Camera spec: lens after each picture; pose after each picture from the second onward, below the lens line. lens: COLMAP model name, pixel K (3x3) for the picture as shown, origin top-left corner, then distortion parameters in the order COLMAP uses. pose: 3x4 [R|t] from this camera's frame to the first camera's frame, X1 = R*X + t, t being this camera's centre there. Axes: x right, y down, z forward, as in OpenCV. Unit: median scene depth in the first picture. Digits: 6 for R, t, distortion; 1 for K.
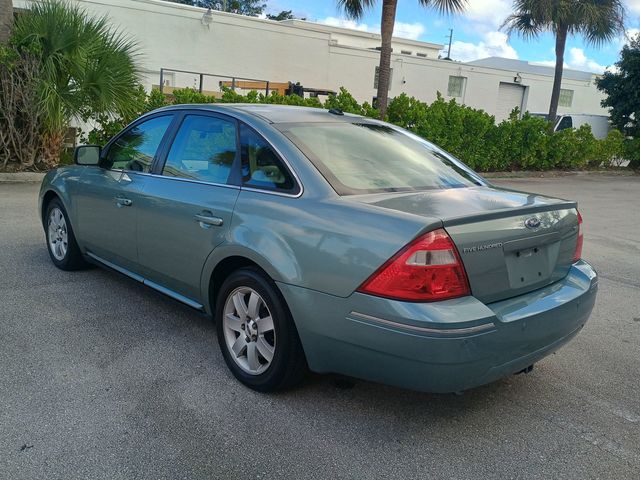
lens RADIAL K [[568.0, 0, 319.1], [0, 568.0, 241.5], [0, 0, 1]] dist [0.003468, -0.000735]
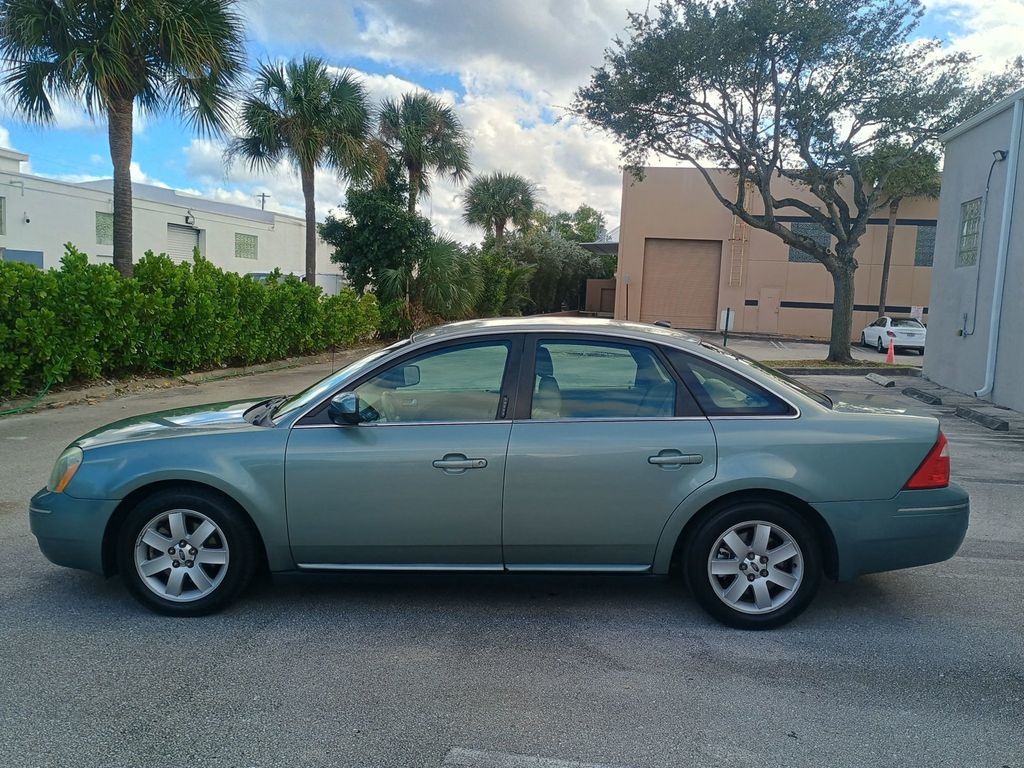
lens RADIAL K [[910.9, 0, 504.3], [0, 910.9, 377.2], [0, 0, 1]] dist [0.087919, -0.135817]
pose [[0.677298, -0.102360, 0.728554, -0.342275], [0.166089, 0.985983, -0.015876, -0.045688], [-0.716716, 0.131757, 0.684805, 0.050575]]
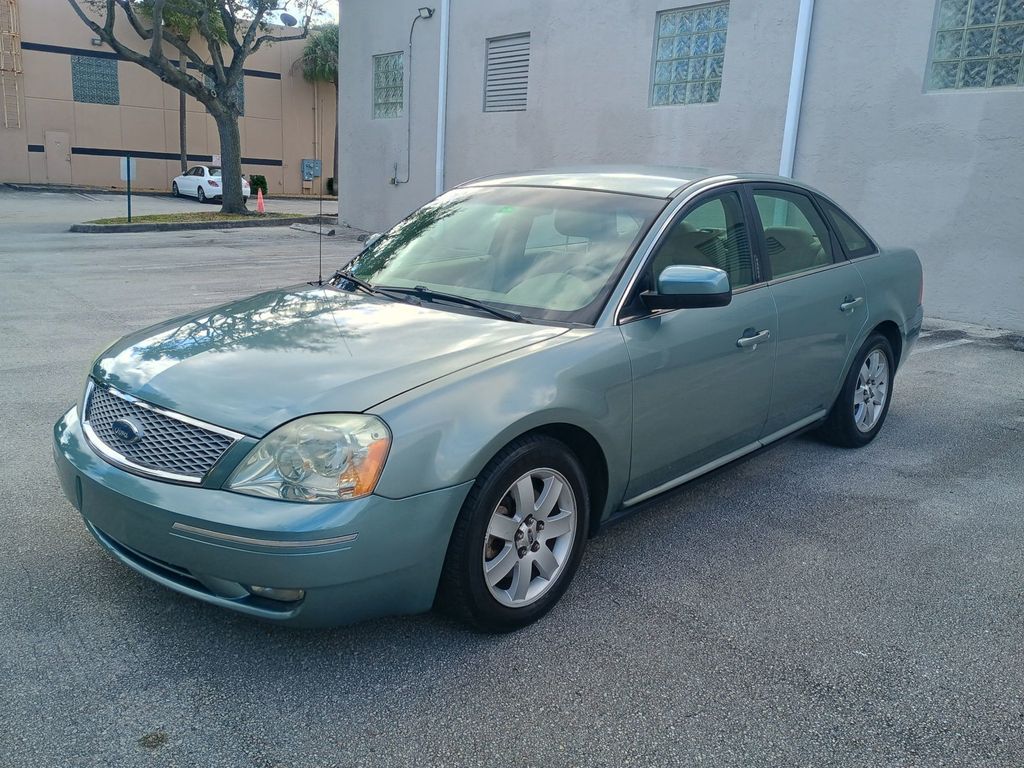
lens RADIAL K [[910.9, 0, 504.3], [0, 910.9, 377.2], [0, 0, 1]] dist [0.087919, -0.135817]
pose [[-0.123819, -0.276240, 0.953079, -0.385668], [0.172753, 0.939802, 0.294835, -0.113195], [-0.977152, 0.201154, -0.068644, 0.408896]]
